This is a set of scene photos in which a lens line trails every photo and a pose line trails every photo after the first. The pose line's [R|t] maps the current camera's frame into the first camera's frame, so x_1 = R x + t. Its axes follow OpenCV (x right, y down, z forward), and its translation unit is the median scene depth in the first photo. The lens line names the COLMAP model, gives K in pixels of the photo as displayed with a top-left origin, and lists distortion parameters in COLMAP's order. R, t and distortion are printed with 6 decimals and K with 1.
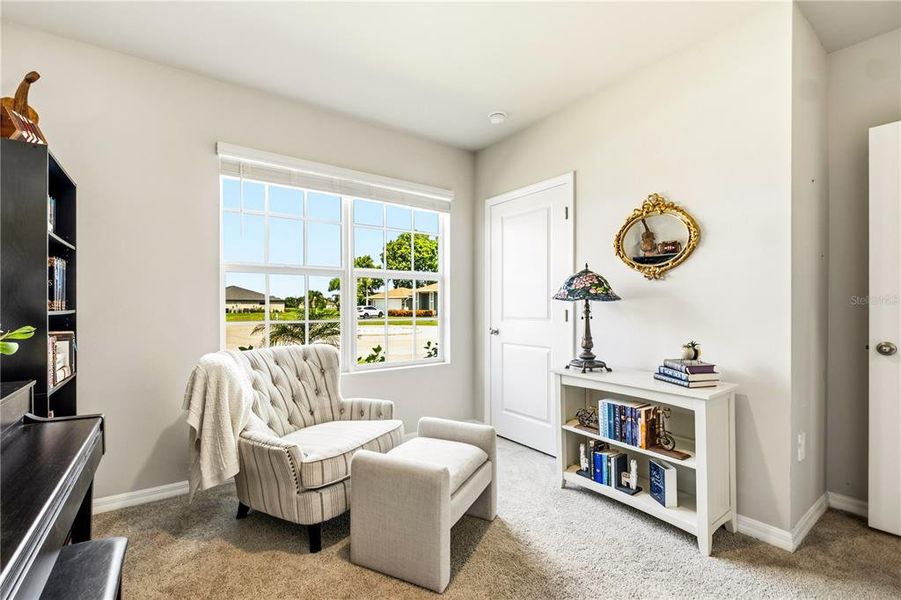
lens RADIAL K [[397.7, 0, 449.6], [0, 397.7, 302.9], [0, 0, 1]] dist [-0.010348, -0.000047]
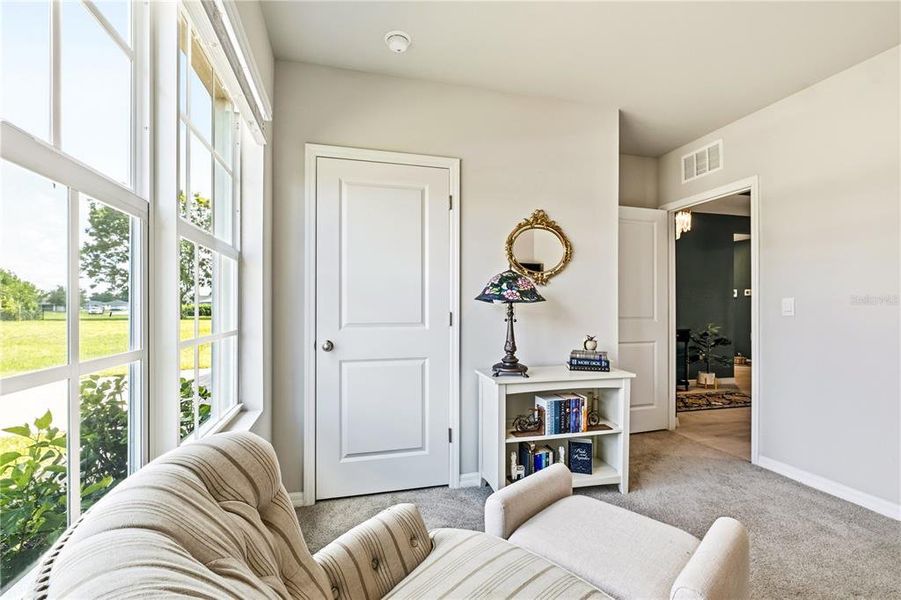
lens RADIAL K [[397.7, 0, 448.1], [0, 397.7, 304.0], [0, 0, 1]] dist [-0.010348, -0.000047]
pose [[0.356231, 0.004411, 0.934387, -0.615649], [-0.007715, 0.999969, -0.001779, -0.000023], [-0.934366, -0.006575, 0.356254, 0.803380]]
